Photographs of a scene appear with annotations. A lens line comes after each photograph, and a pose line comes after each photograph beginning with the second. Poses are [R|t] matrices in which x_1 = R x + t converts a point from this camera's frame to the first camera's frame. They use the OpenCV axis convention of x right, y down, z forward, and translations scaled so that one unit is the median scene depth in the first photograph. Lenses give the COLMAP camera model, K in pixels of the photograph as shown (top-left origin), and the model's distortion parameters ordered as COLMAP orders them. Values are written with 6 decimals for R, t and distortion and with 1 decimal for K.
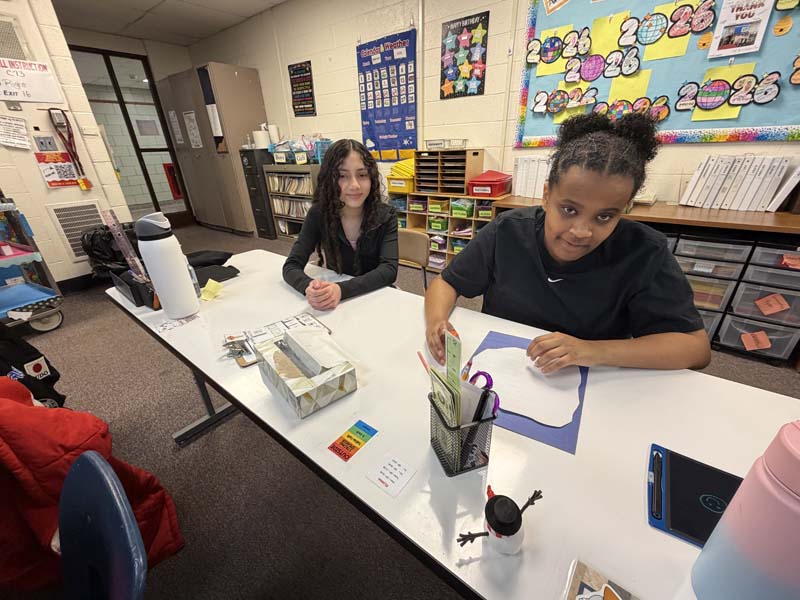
lens RADIAL K [[325.9, 0, 399.1], [0, 325.9, 303.8], [0, 0, 1]] dist [-0.007022, 0.000592]
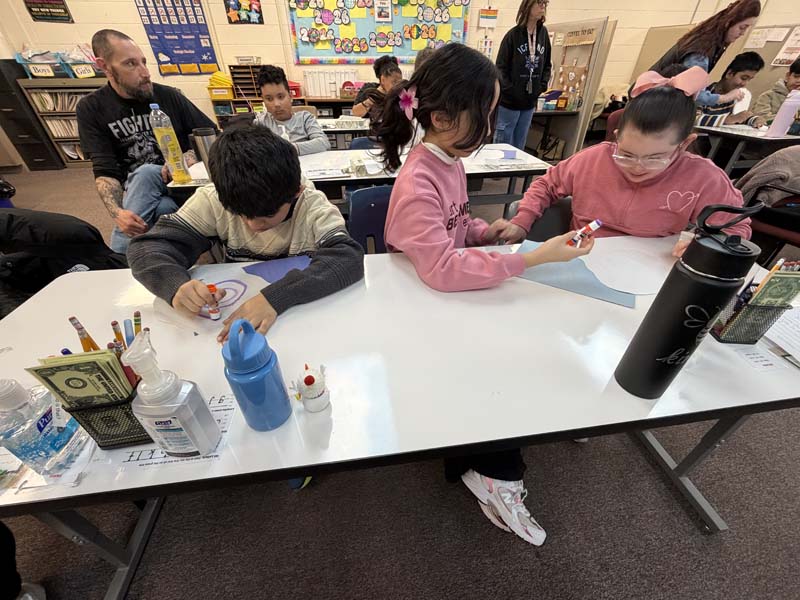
lens RADIAL K [[325.9, 0, 395.4], [0, 325.9, 302.3], [0, 0, 1]] dist [-0.007022, 0.000592]
pose [[0.670895, -0.409359, 0.618324, -0.757871], [0.307630, 0.912330, 0.270219, 0.300182], [-0.674732, 0.008927, 0.738008, -0.488097]]
